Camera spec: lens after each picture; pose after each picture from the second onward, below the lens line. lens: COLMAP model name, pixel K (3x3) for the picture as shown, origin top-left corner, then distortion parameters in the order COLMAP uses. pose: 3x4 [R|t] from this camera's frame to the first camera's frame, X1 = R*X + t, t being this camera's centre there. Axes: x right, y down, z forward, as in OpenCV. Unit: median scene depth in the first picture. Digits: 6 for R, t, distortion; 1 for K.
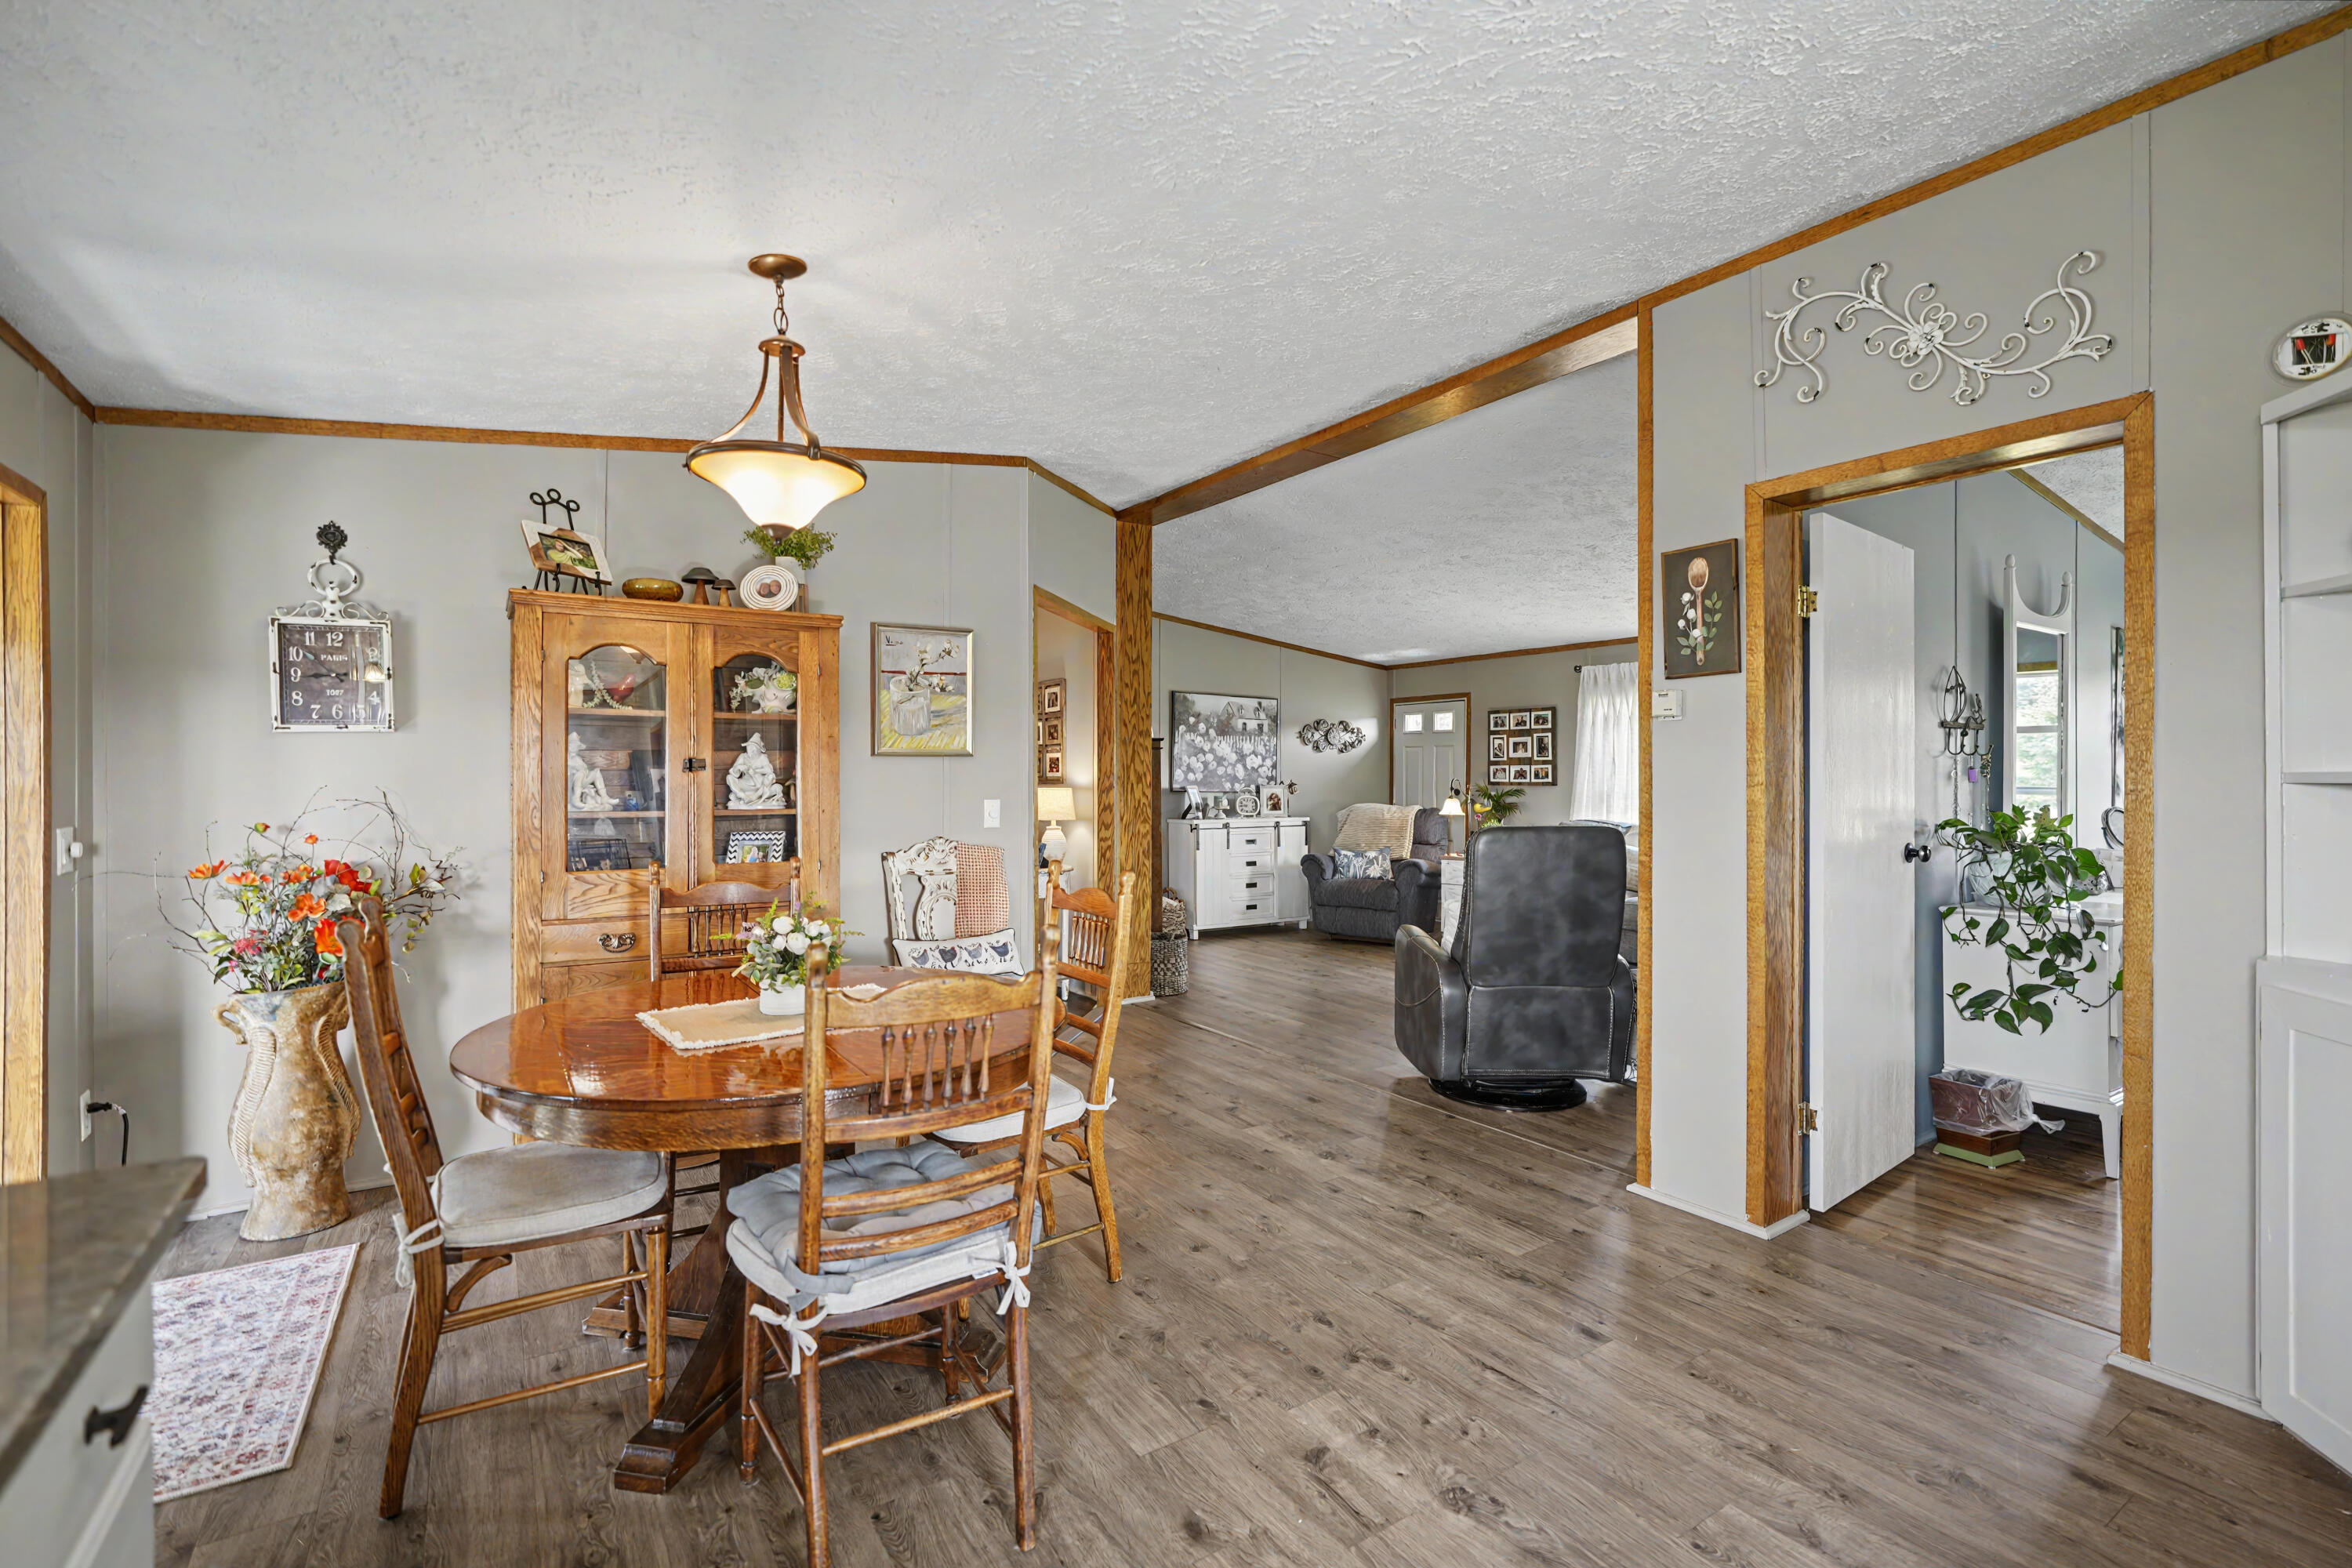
lens RADIAL K [[1057.1, 0, 1167.9], [0, 1057.1, 770.0], [0, 0, 1]] dist [-0.005531, 0.000310]
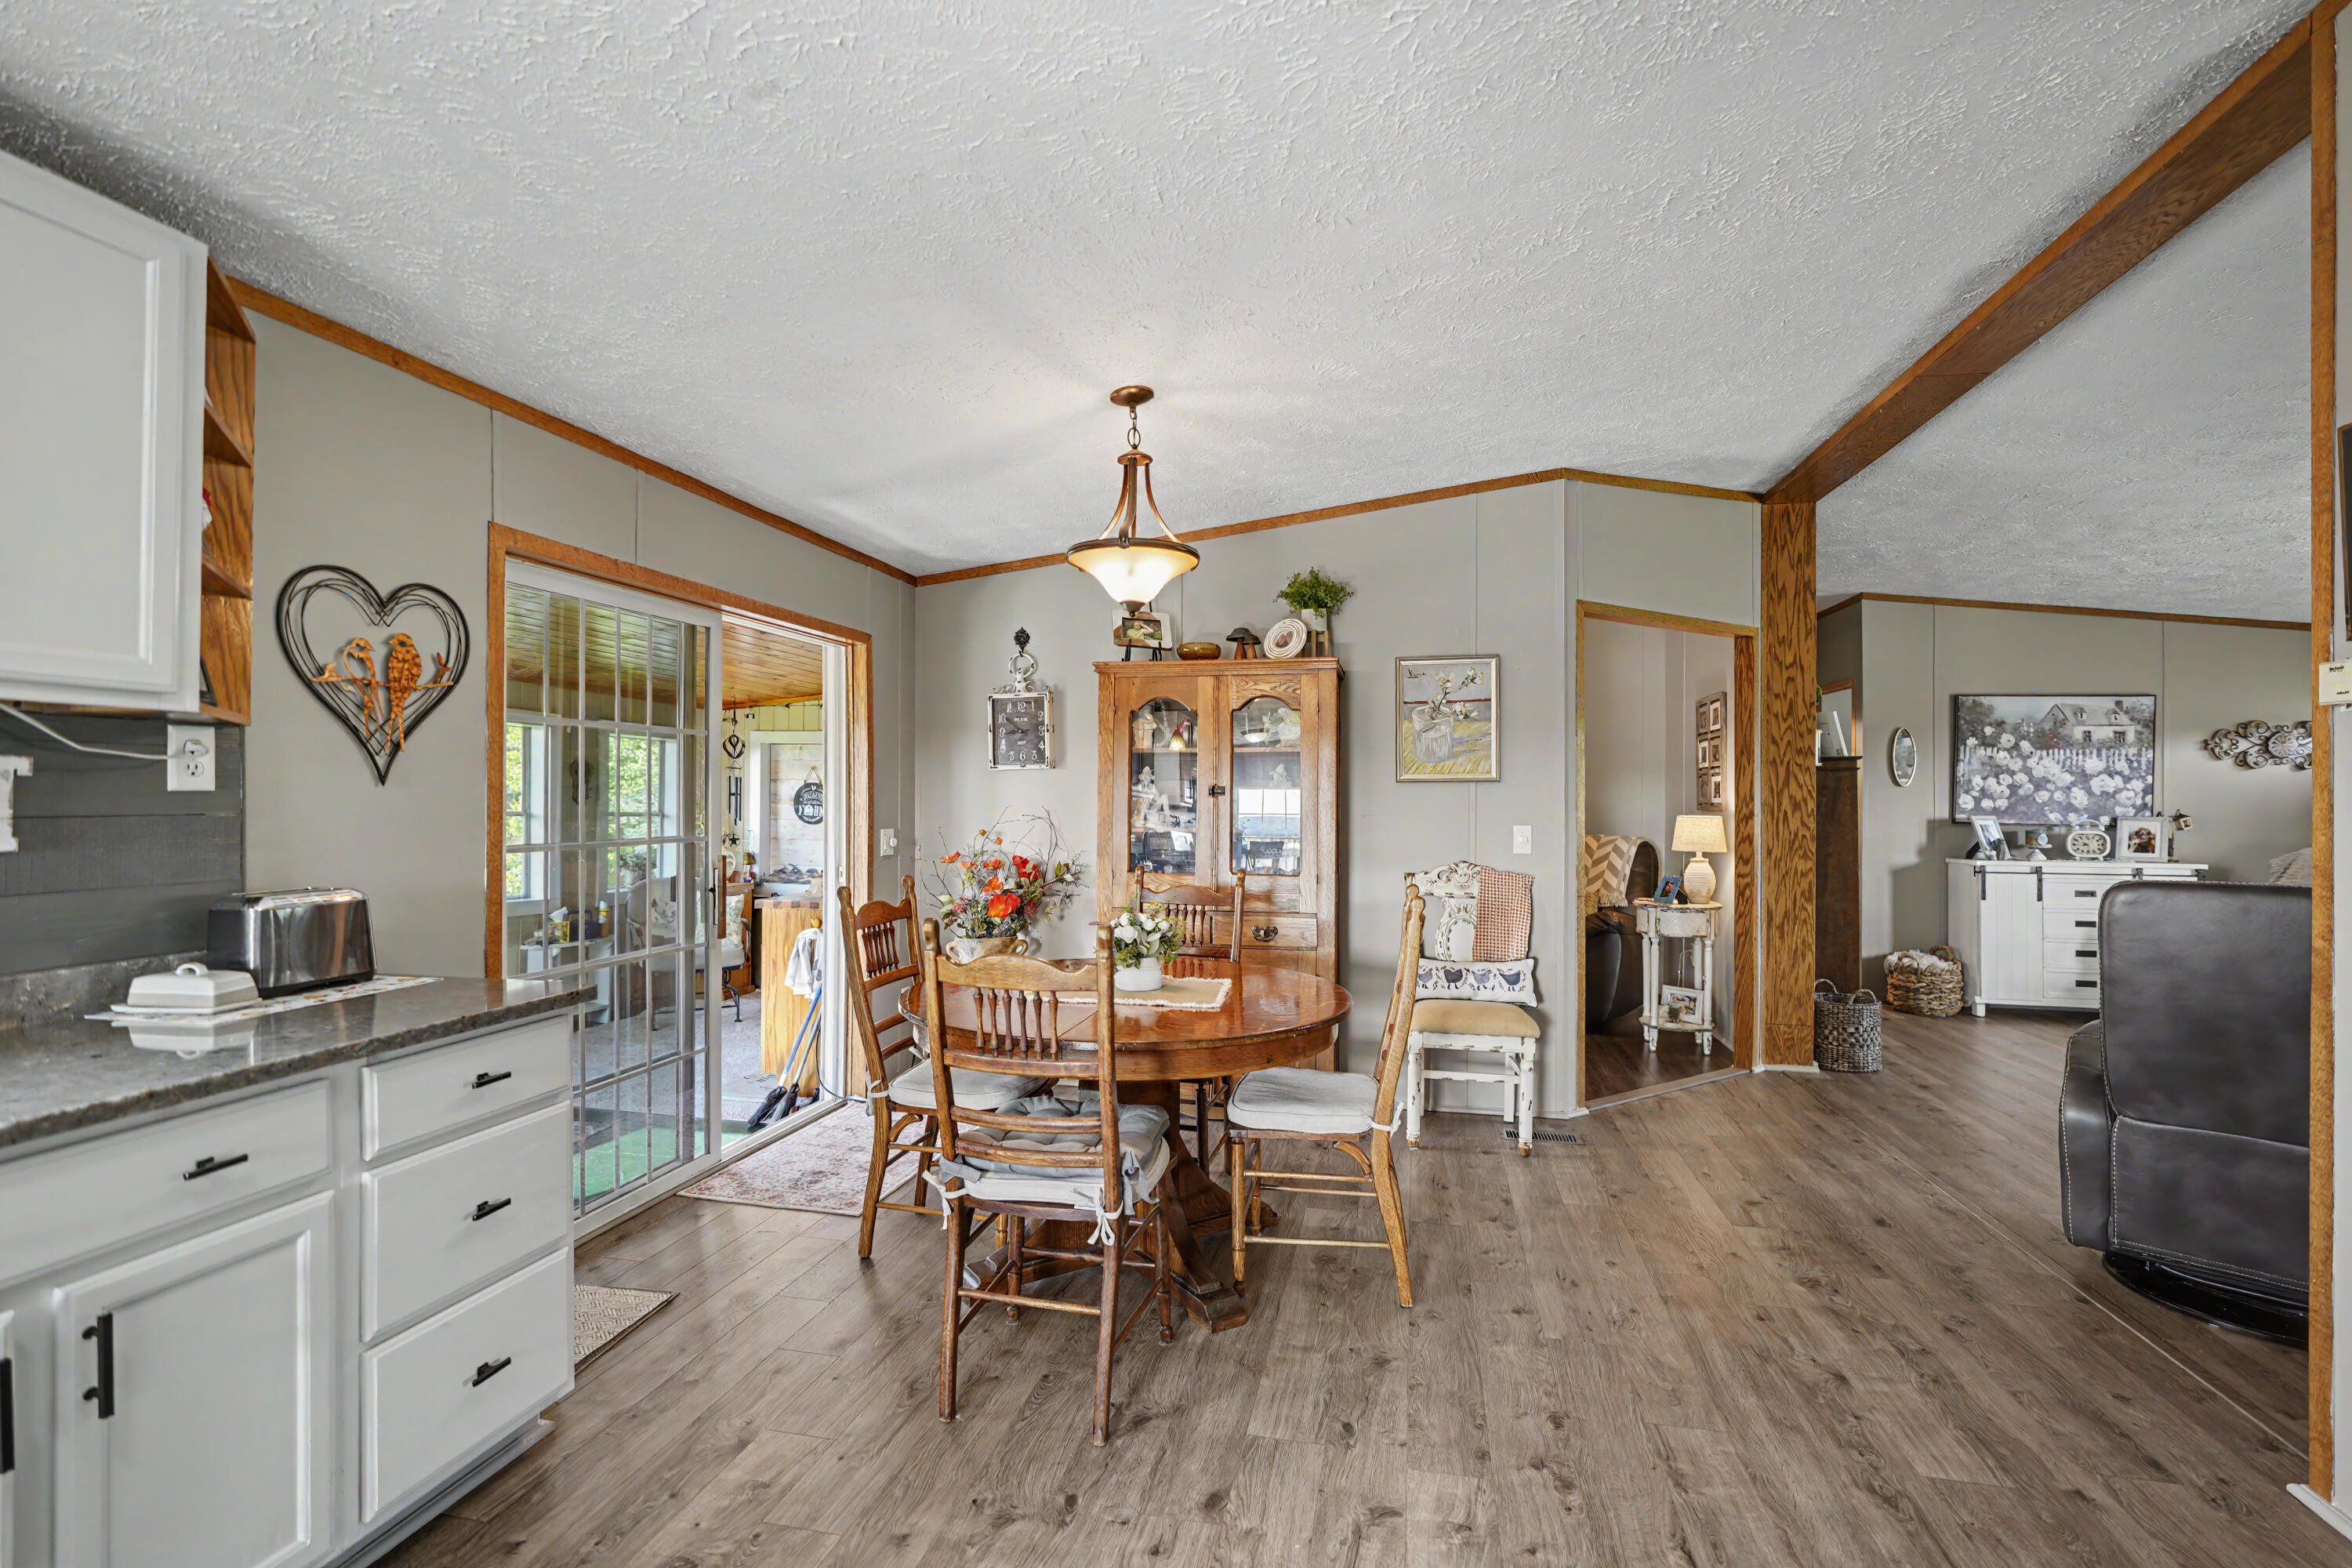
lens RADIAL K [[1057.9, 0, 1182.8], [0, 1057.9, 785.6], [0, 0, 1]] dist [-0.010019, 0.004065]
pose [[0.696371, -0.005788, -0.717658, 0.318367], [-0.000553, 0.999963, -0.008602, -0.000504], [0.717681, 0.006387, 0.696342, 0.090688]]
